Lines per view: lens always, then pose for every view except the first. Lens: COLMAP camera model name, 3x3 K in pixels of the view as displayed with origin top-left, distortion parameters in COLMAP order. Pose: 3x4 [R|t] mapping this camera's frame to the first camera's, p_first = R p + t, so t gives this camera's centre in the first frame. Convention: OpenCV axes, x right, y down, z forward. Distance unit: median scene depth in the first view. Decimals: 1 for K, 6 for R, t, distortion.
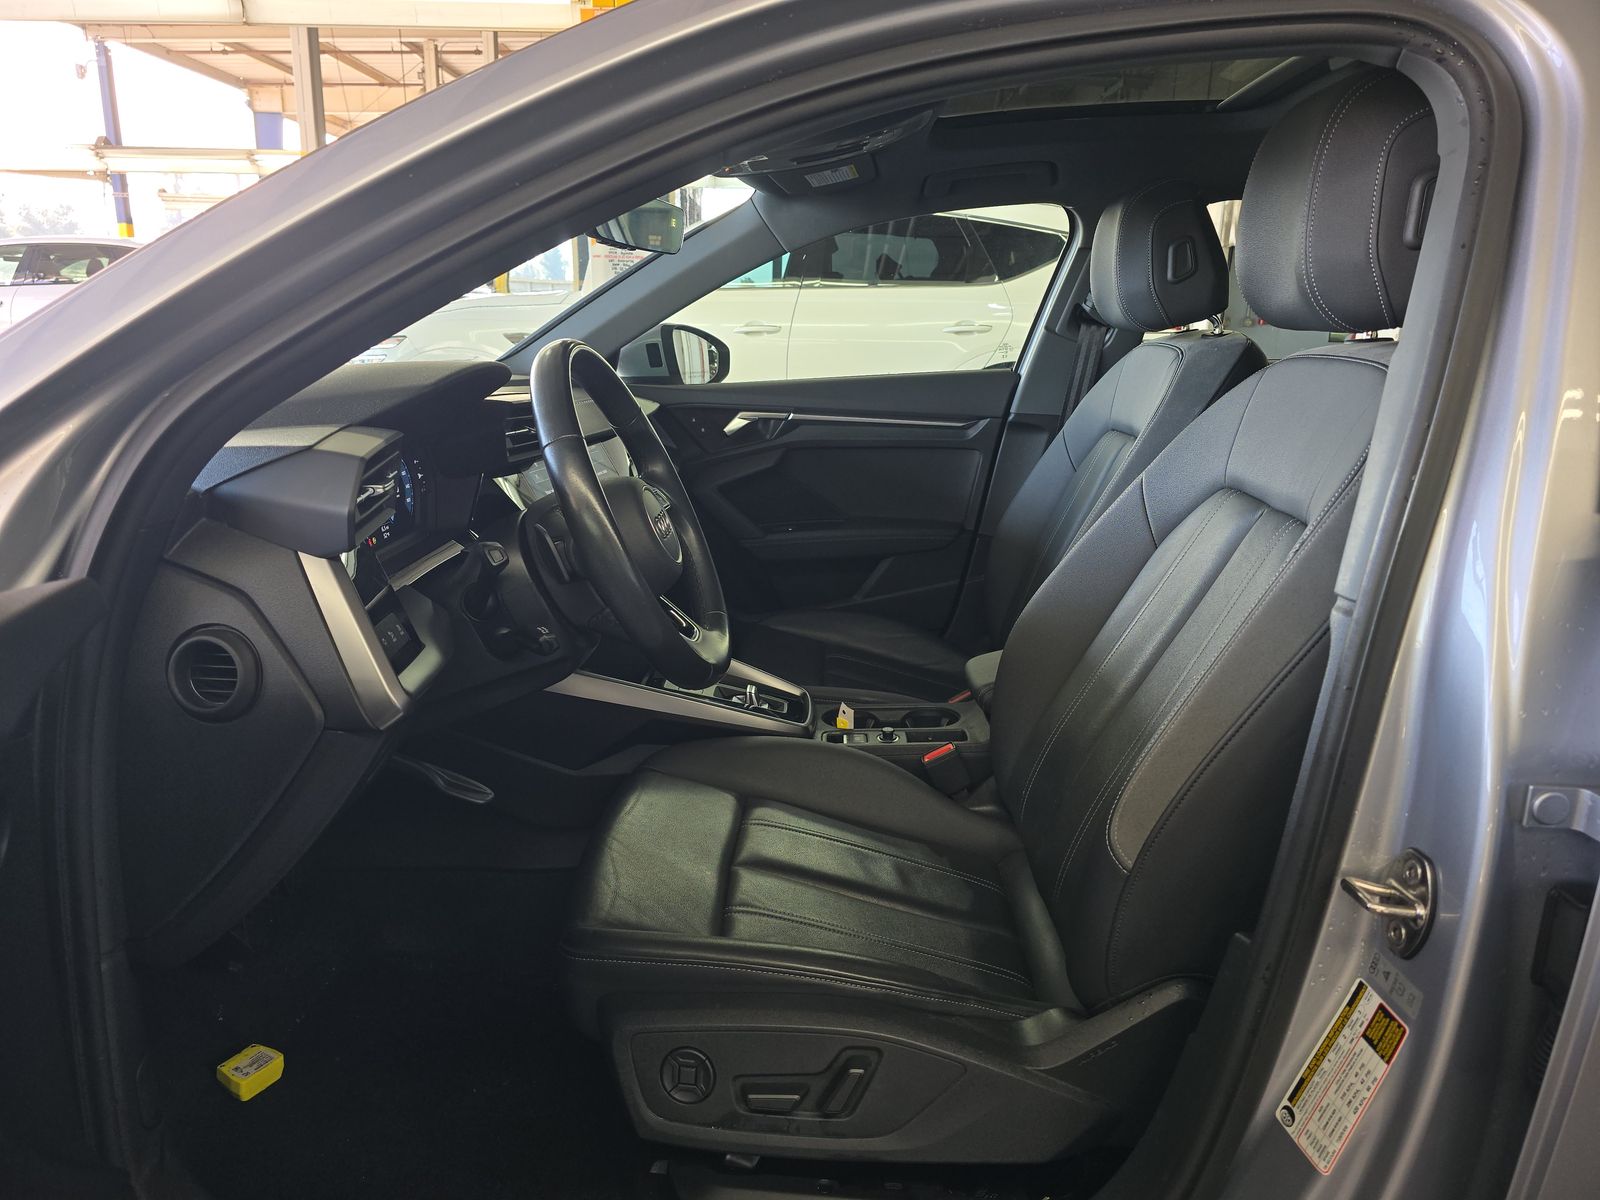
lens RADIAL K [[1098.6, 0, 803.1], [0, 1098.6, 596.0], [0, 0, 1]] dist [0.078464, -0.071453]
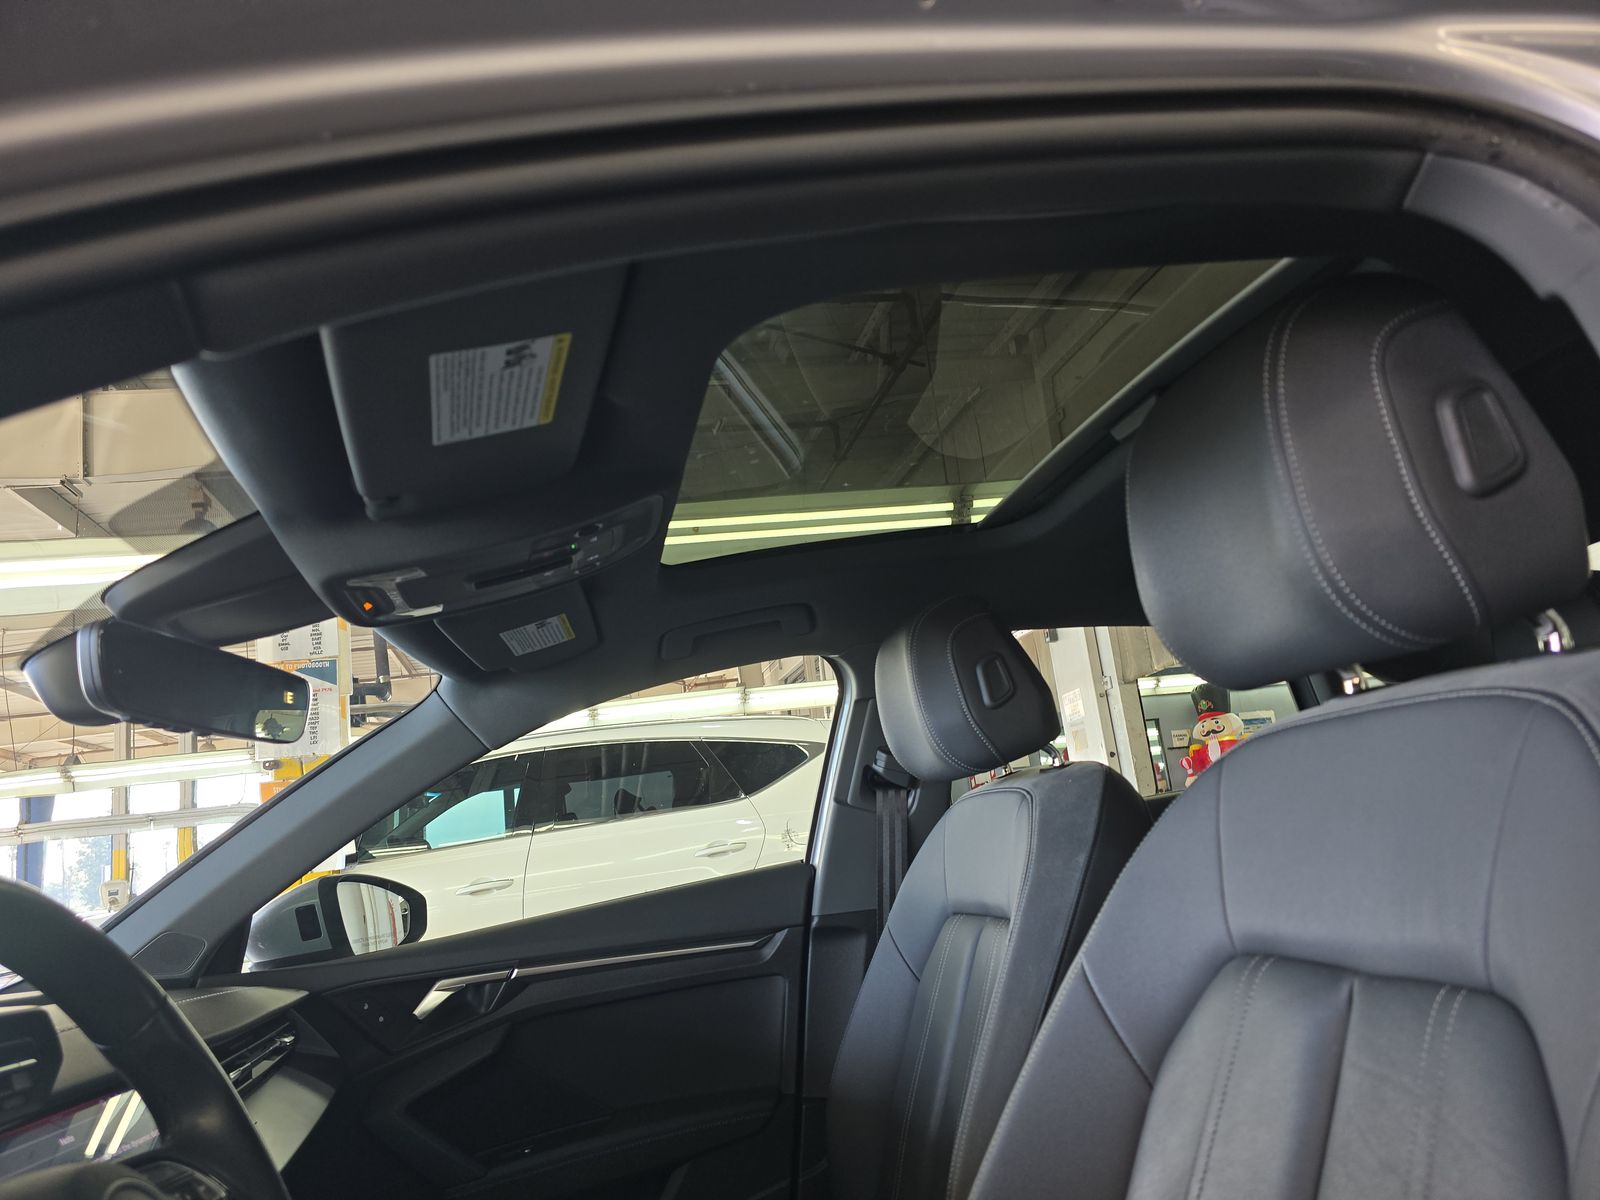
lens RADIAL K [[1098.6, 0, 803.1], [0, 1098.6, 596.0], [0, 0, 1]] dist [0.078464, -0.071453]
pose [[0.964107, -0.093342, 0.248568, 0.012292], [0.197445, 0.877953, -0.436134, -0.028651], [-0.177521, 0.469558, 0.864871, 0.237999]]
